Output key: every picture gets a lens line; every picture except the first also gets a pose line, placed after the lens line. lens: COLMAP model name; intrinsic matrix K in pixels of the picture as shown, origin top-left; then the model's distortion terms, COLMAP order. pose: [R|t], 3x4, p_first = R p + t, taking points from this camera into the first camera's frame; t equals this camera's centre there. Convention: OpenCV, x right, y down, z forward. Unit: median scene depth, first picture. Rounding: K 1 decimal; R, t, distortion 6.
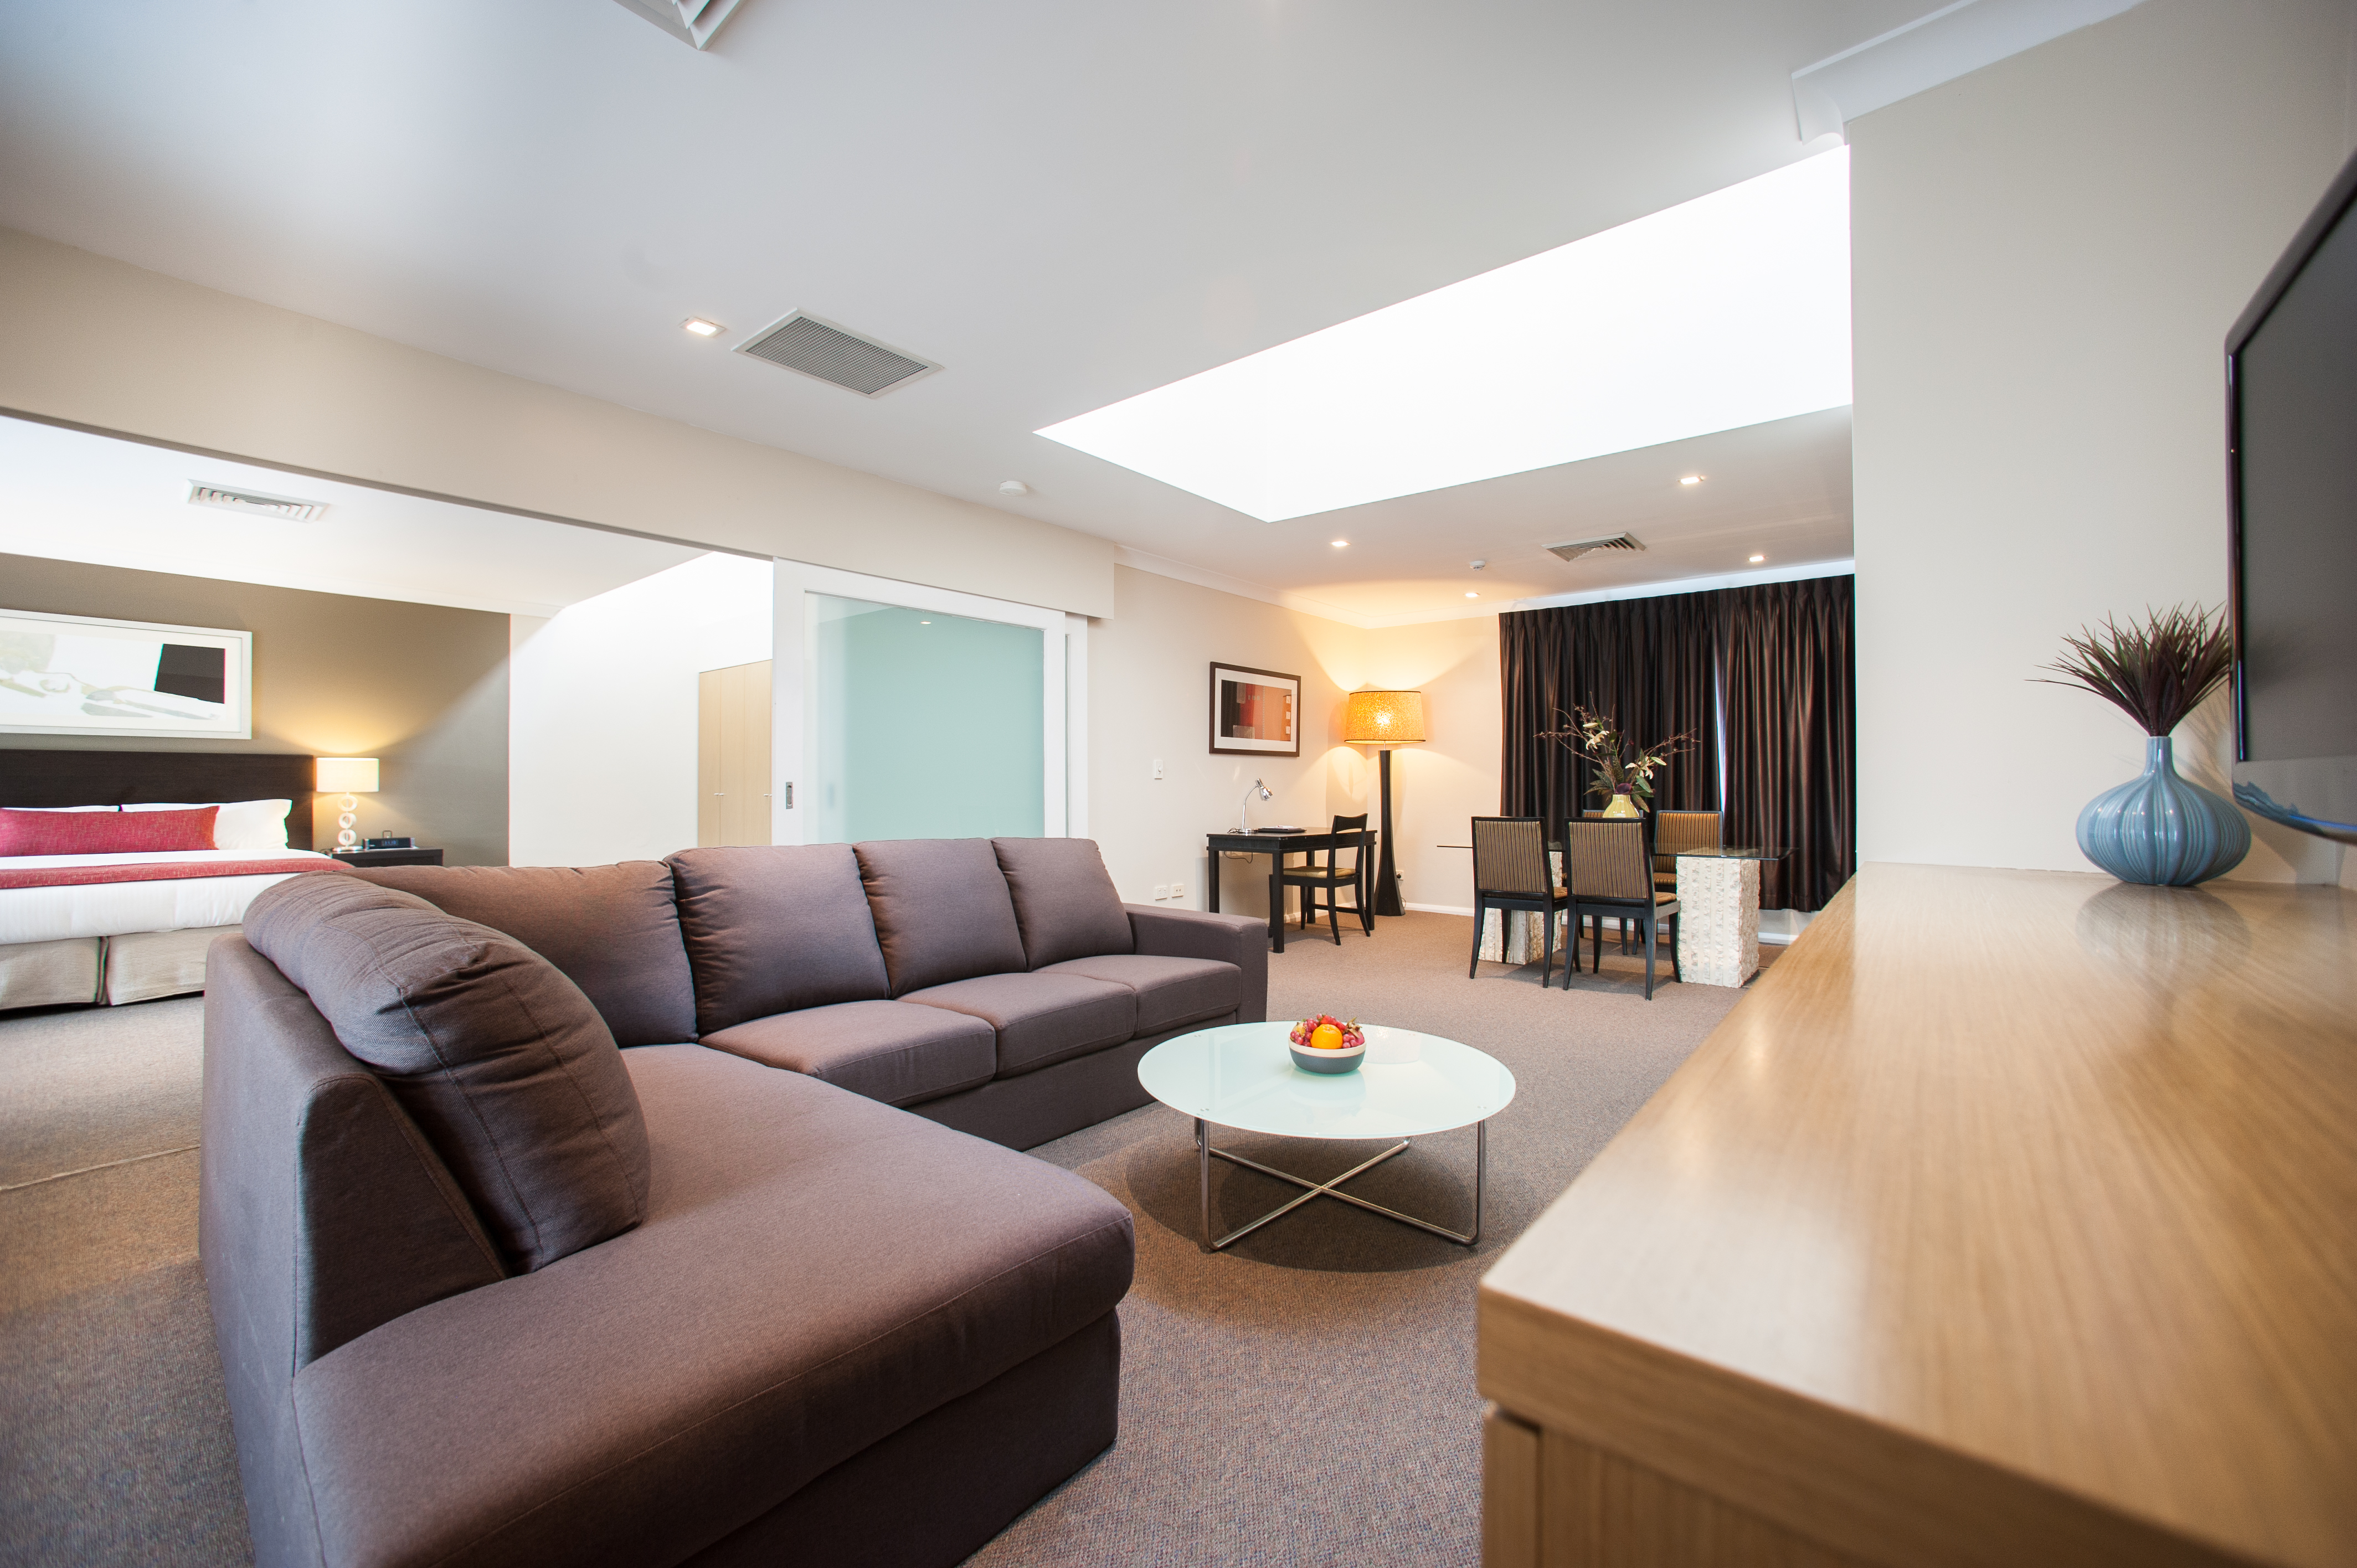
lens RADIAL K [[924.7, 0, 1159.3], [0, 924.7, 784.4], [0, 0, 1]] dist [-0.063807, 0.033720]
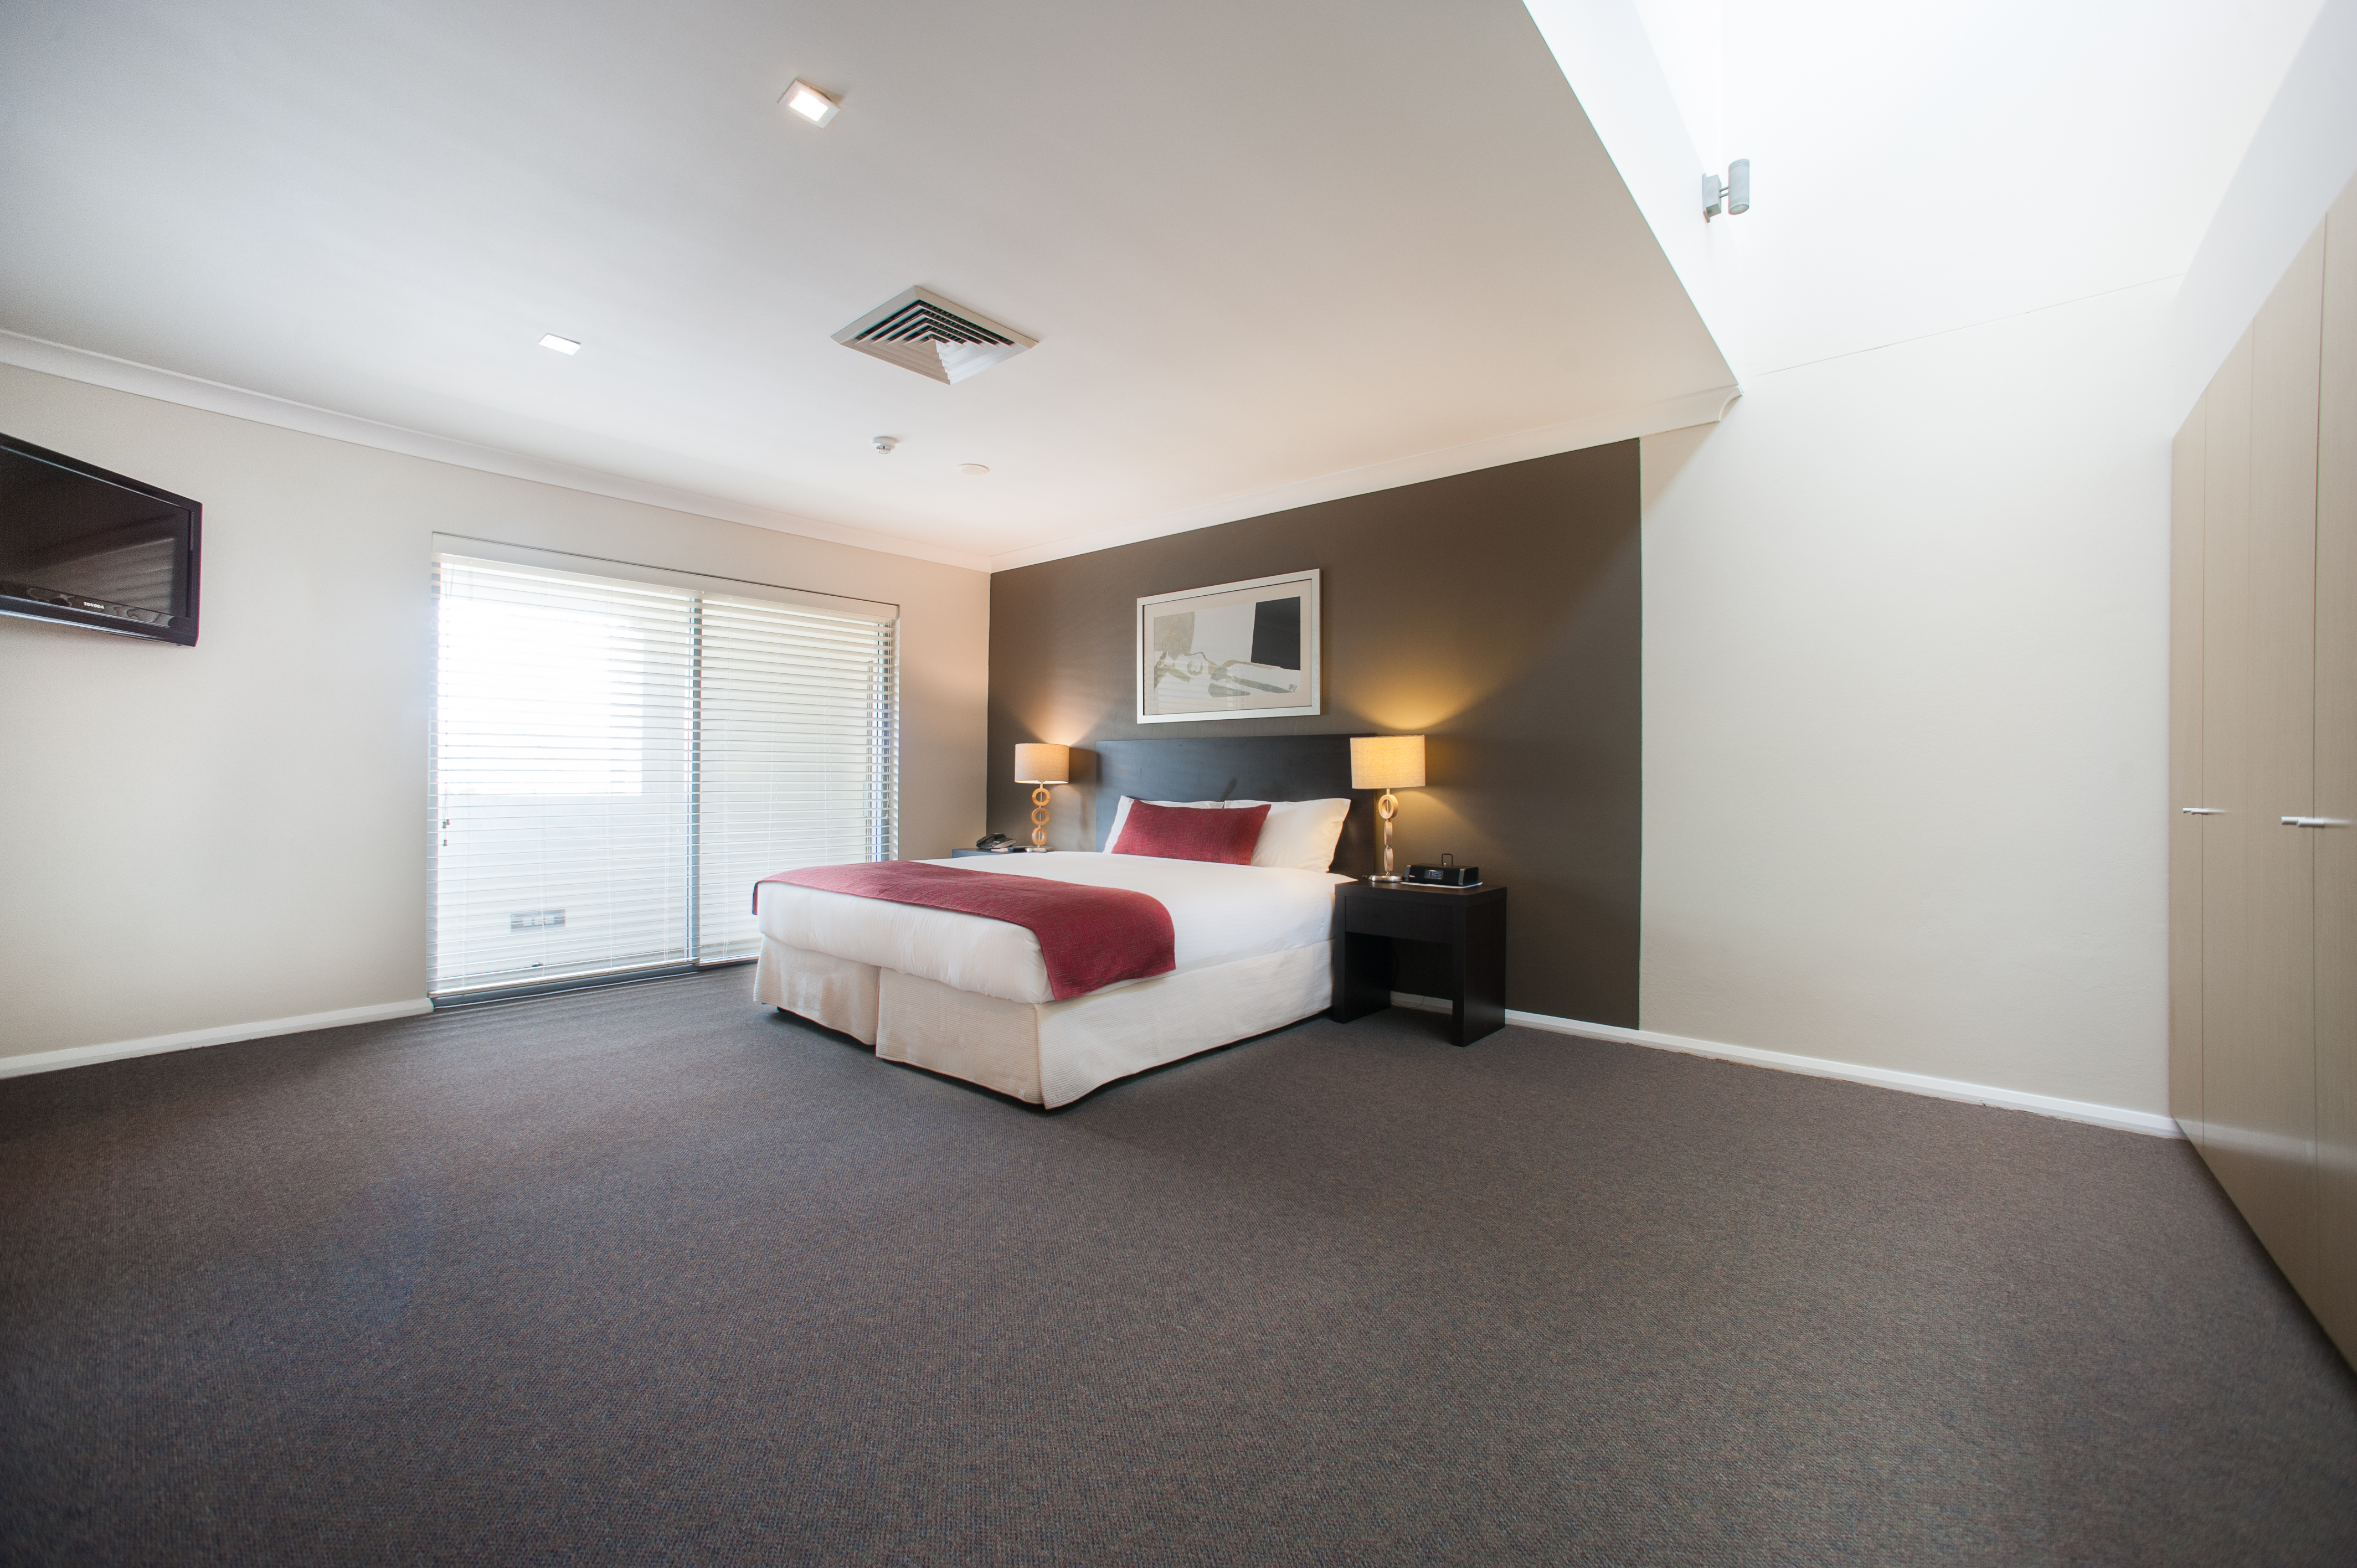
lens RADIAL K [[942.1, 0, 1184.0], [0, 942.1, 770.7], [0, 0, 1]] dist [-0.058036, 0.027469]
pose [[0.014410, -0.008298, -0.999862, -0.275247], [-0.007019, 0.999940, -0.008400, 0.002878], [0.999872, 0.007139, 0.014351, 0.978966]]
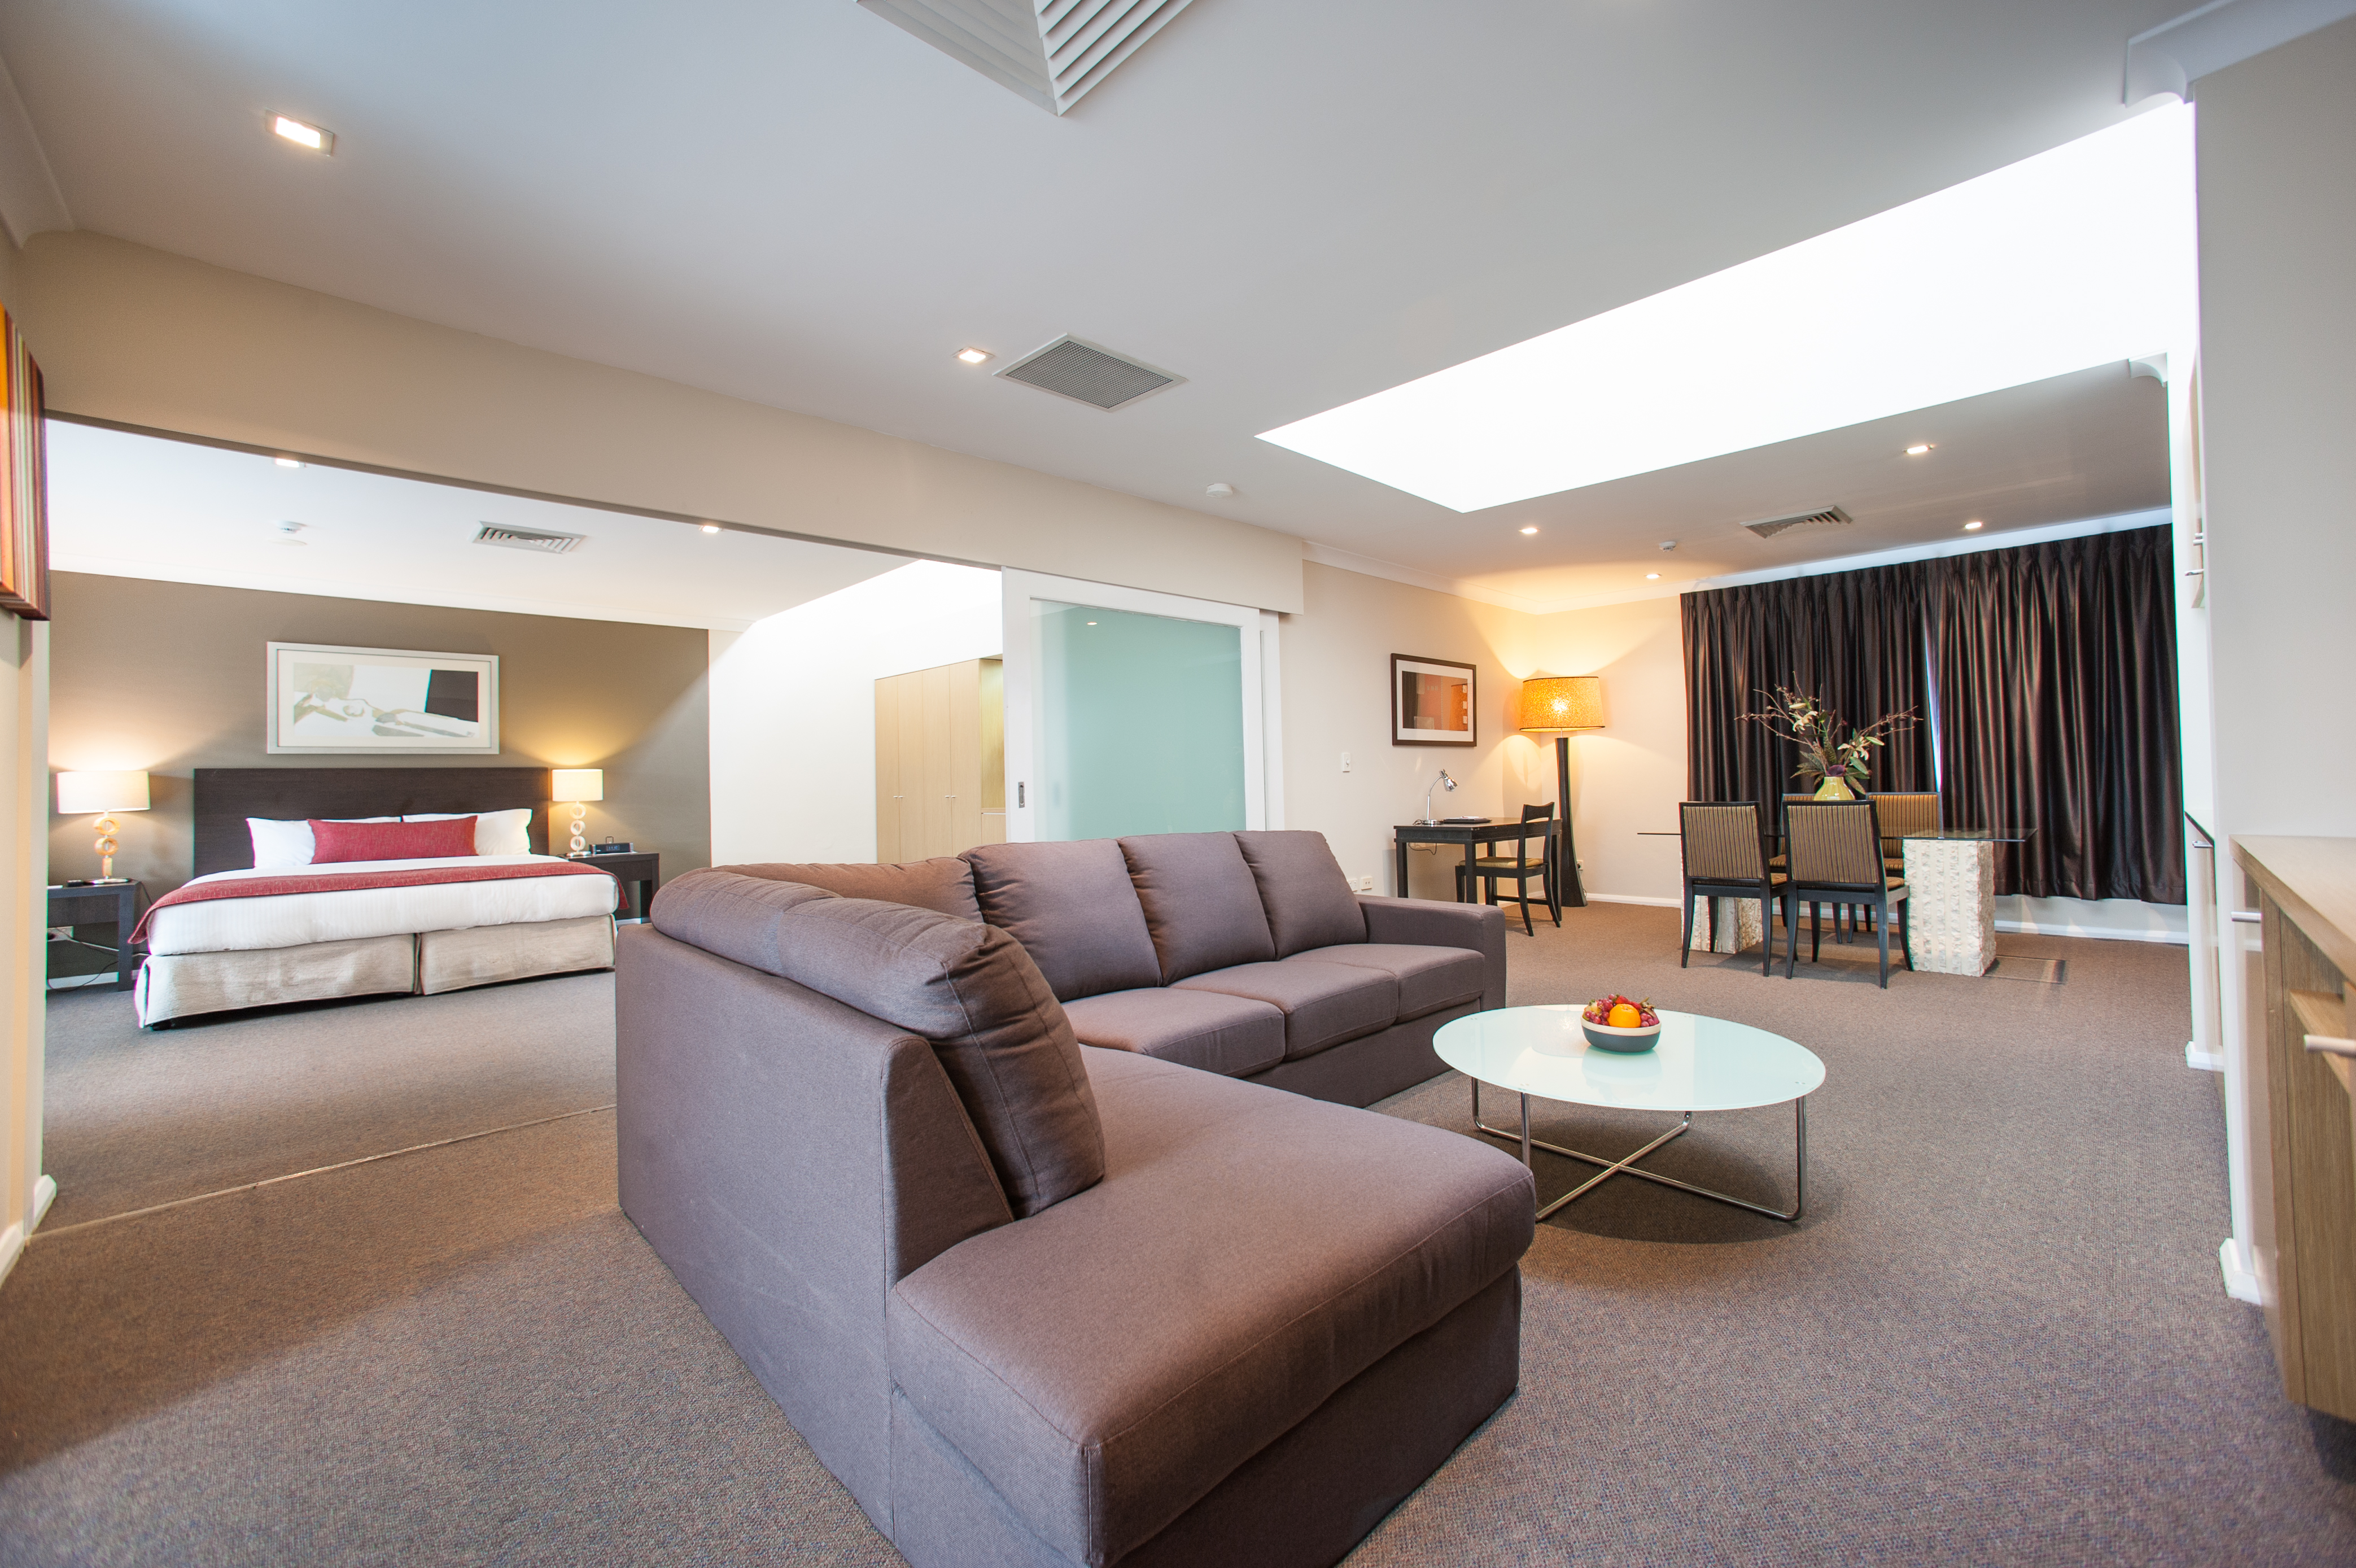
lens RADIAL K [[941.9, 0, 1183.5], [0, 941.9, 770.7], [0, 0, 1]] dist [-0.058036, 0.027469]
pose [[0.995586, -0.022788, -0.091048, -0.095489], [0.021862, 0.999699, -0.011156, 0.000428], [0.091275, 0.009116, 0.995784, -0.036720]]
